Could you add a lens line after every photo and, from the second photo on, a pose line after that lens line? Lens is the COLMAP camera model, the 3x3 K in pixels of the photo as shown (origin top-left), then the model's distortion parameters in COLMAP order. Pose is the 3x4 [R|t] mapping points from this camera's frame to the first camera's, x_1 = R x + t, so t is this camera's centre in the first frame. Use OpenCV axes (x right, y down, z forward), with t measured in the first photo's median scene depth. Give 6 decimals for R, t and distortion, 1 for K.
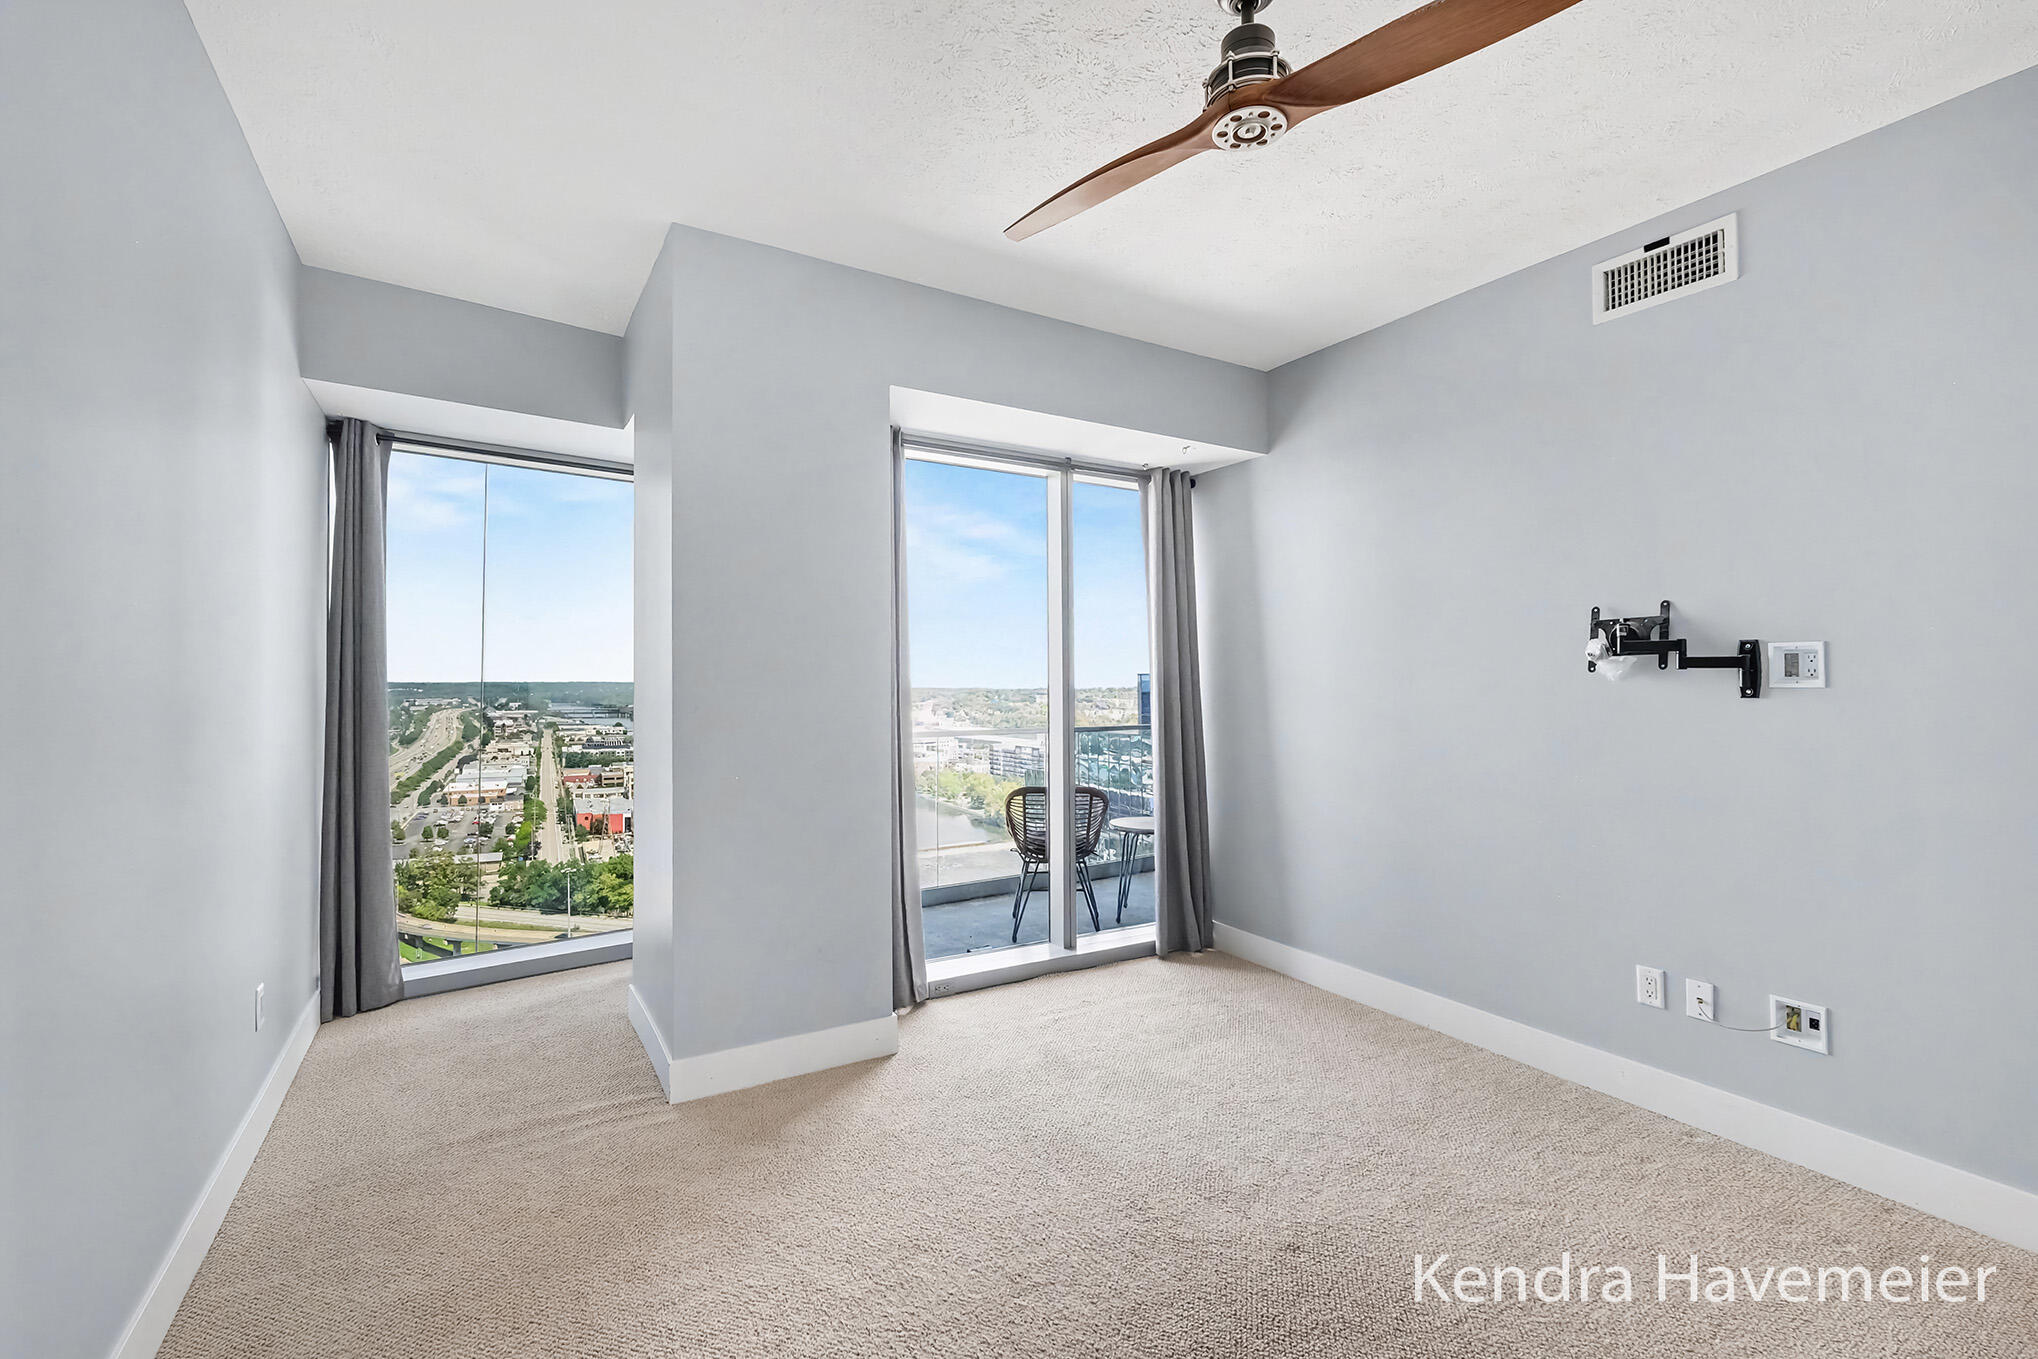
lens RADIAL K [[900.1, 0, 1028.2], [0, 900.1, 668.9], [0, 0, 1]] dist [0.001534, 0.000108]
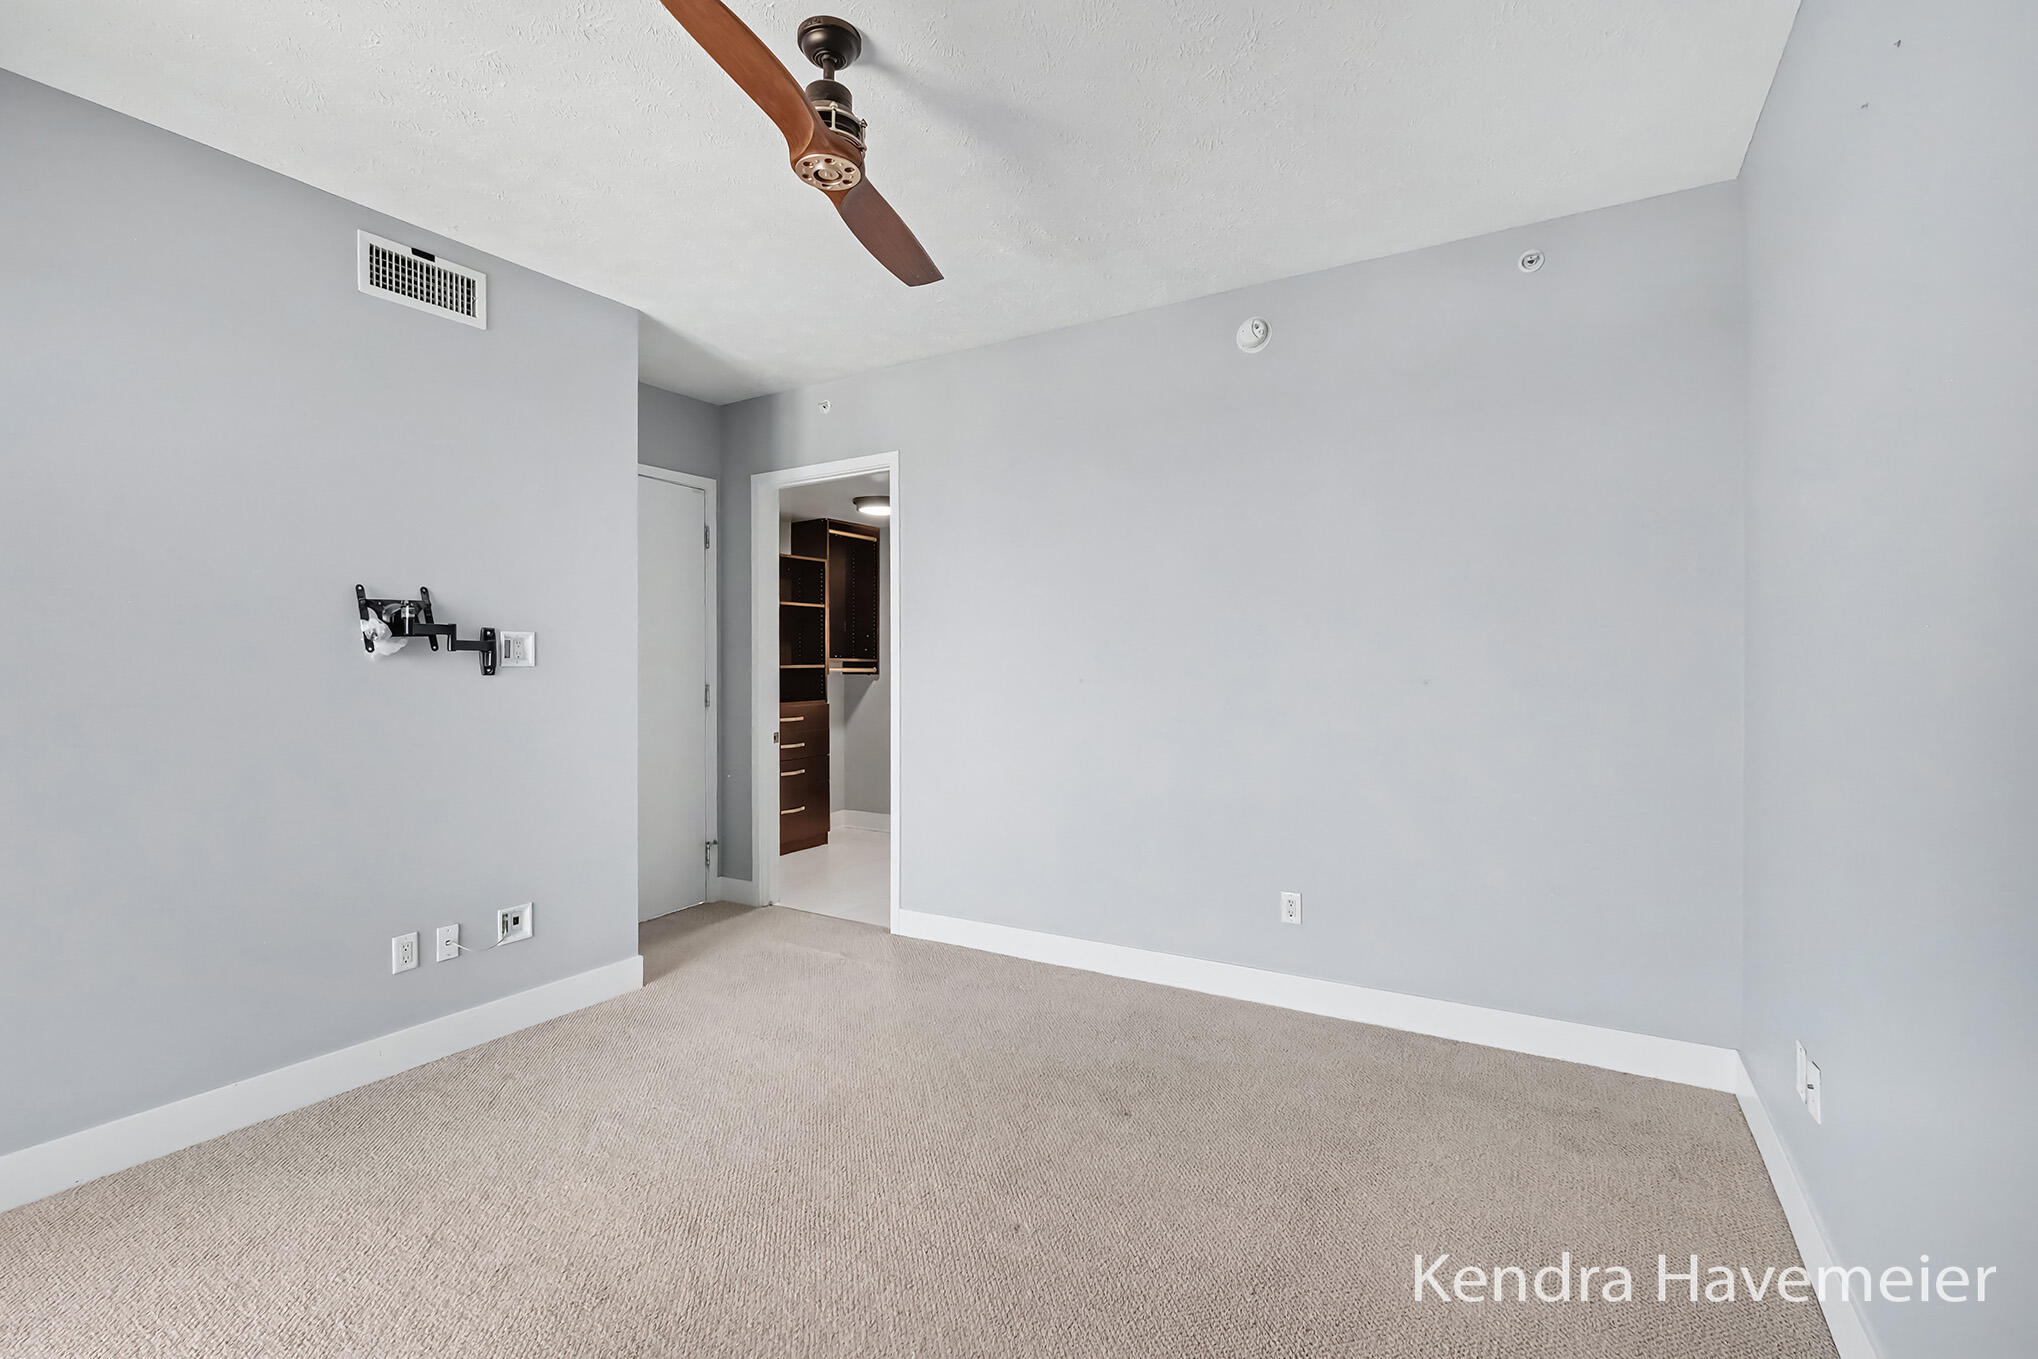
lens RADIAL K [[900.1, 0, 1028.2], [0, 900.1, 668.9], [0, 0, 1]] dist [0.001534, 0.000108]
pose [[-0.470139, 0.001243, 0.882592, -0.598971], [-0.001383, 0.999997, -0.002146, 0.024136], [-0.882592, -0.002230, -0.470135, 0.885734]]
